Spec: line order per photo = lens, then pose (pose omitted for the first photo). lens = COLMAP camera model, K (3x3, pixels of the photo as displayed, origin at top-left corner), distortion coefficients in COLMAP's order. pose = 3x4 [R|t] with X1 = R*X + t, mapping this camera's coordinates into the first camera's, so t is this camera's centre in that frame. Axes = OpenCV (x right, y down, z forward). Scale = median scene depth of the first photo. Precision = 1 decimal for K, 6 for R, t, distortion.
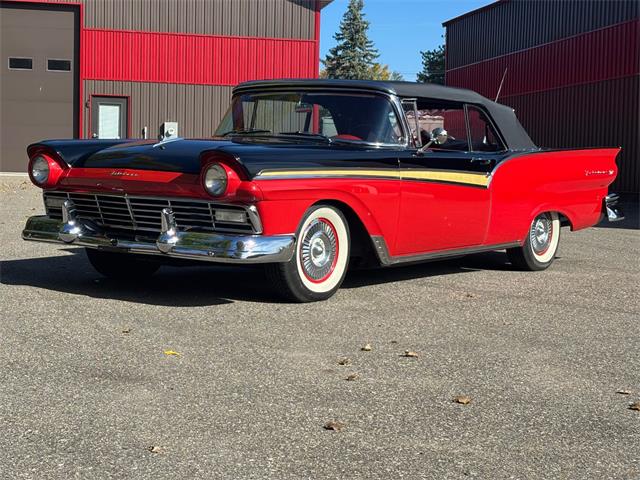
lens RADIAL K [[1167.7, 0, 310.7], [0, 1167.7, 216.0], [0, 0, 1]] dist [0.147244, -0.047922]
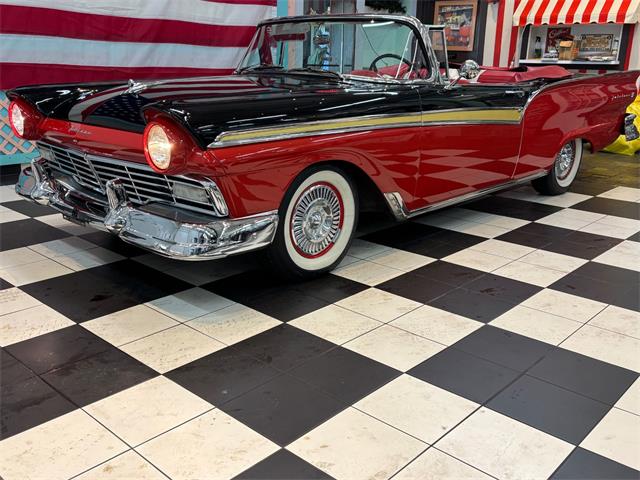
lens RADIAL K [[597.6, 0, 298.0], [0, 597.6, 240.3], [0, 0, 1]] dist [0.049258, 0.000465]
pose [[0.989187, 0.023417, -0.144777, 0.050825], [0.010328, 0.973597, 0.228042, -0.048913], [0.146294, -0.227071, 0.962827, 0.524465]]
